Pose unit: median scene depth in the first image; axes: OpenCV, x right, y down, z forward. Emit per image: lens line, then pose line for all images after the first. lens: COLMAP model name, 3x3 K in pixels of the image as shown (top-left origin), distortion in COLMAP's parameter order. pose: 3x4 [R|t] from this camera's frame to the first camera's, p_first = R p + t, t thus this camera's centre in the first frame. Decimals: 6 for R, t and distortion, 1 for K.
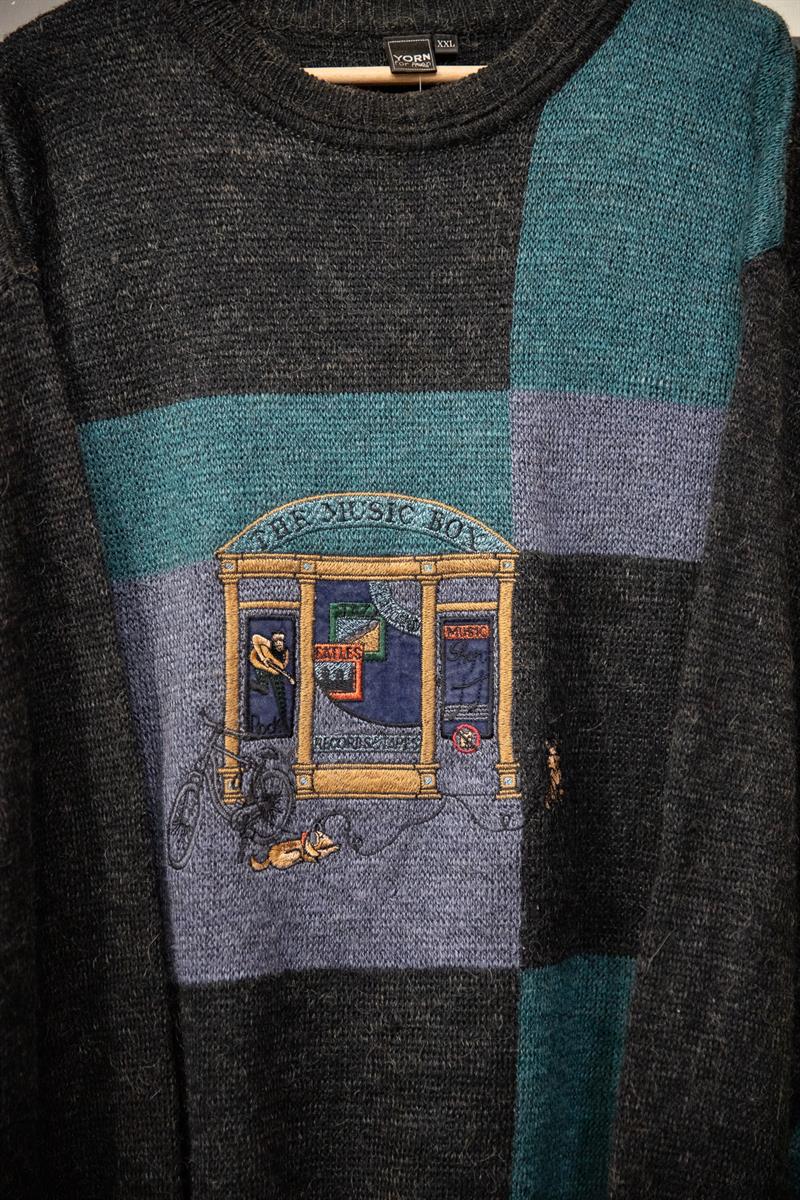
lens RADIAL K [[1895.1, 0, 398.9], [0, 1895.1, 601.5], [0, 0, 1]] dist [0.089627, 0.000000]
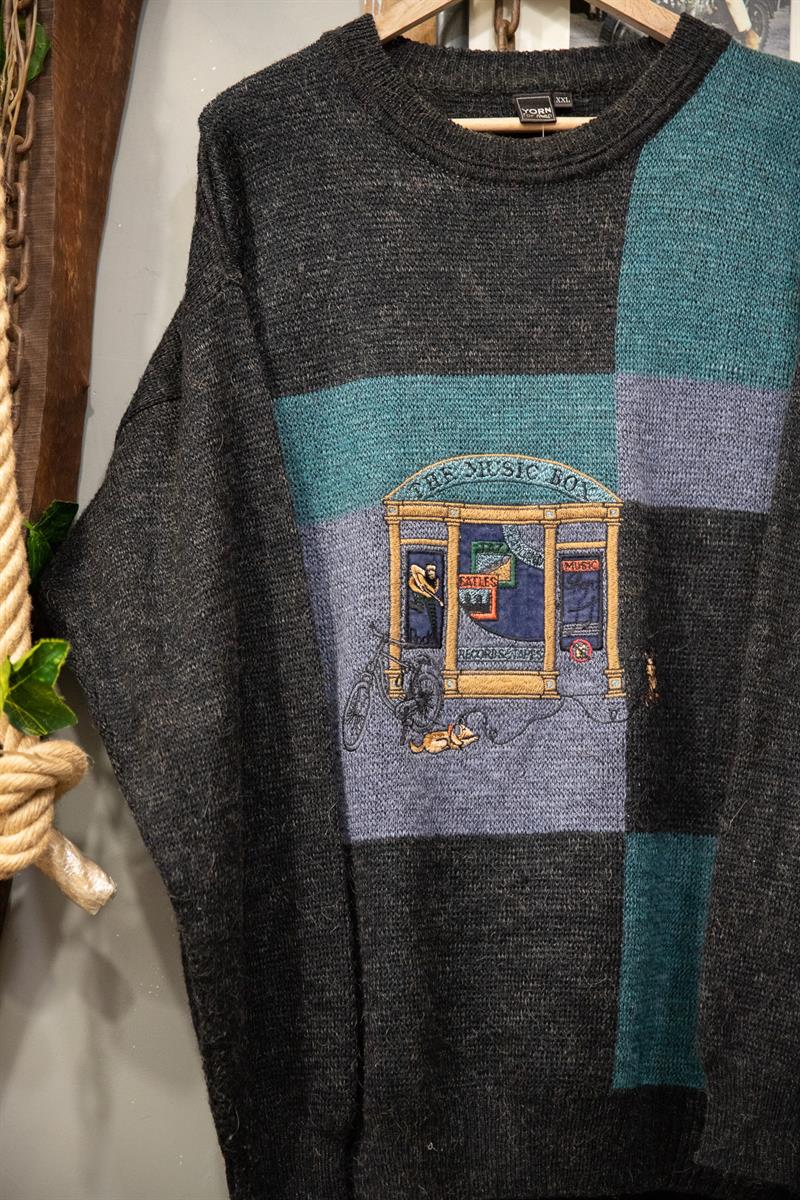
lens RADIAL K [[2060.0, 0, 396.1], [0, 2060.0, 596.0], [0, 0, 1]] dist [0.117182, 0.000000]
pose [[0.999985, 0.004407, -0.003284, -0.081391], [-0.004566, 0.998728, -0.050215, 0.104905], [0.003059, 0.050229, 0.998733, -0.354046]]
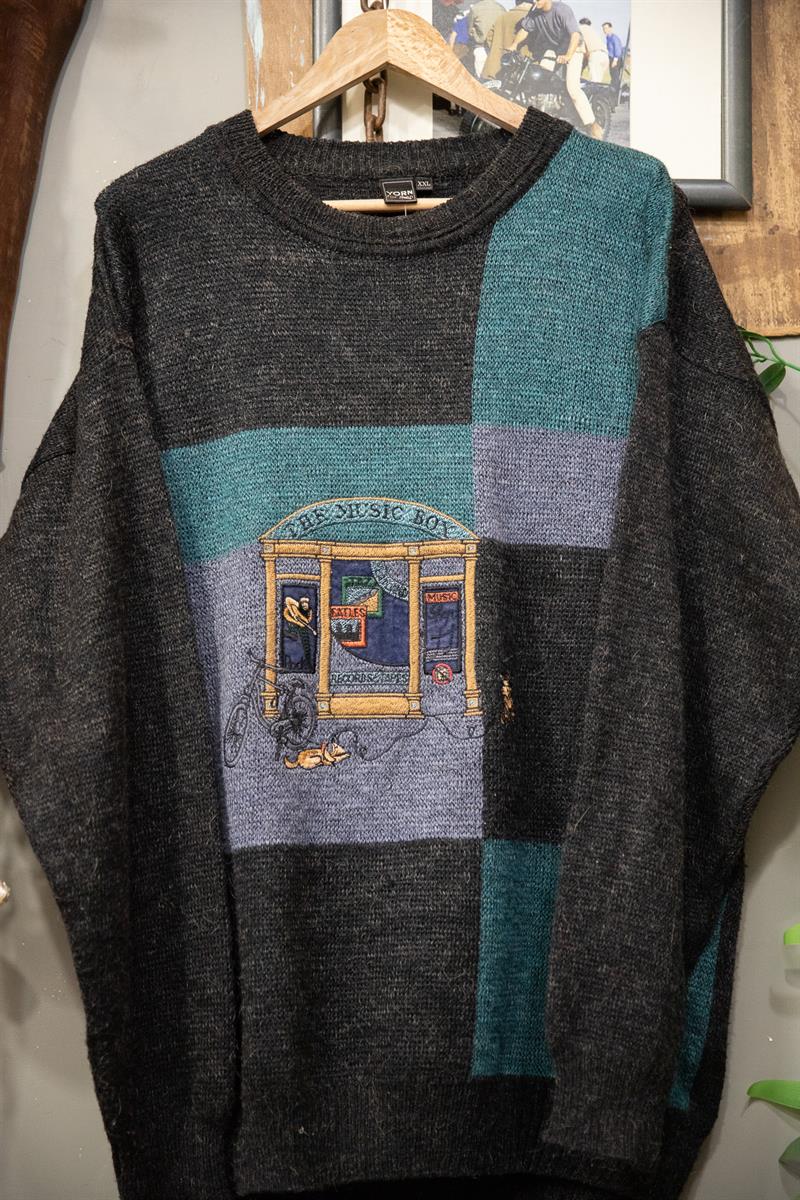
lens RADIAL K [[1895.1, 0, 400.6], [0, 1895.1, 594.5], [0, 0, 1]] dist [0.089627, 0.000000]
pose [[0.999828, -0.009054, -0.016160, 0.028103], [0.007190, 0.993699, -0.111854, 0.167642], [0.017071, 0.111718, 0.993593, -0.362127]]
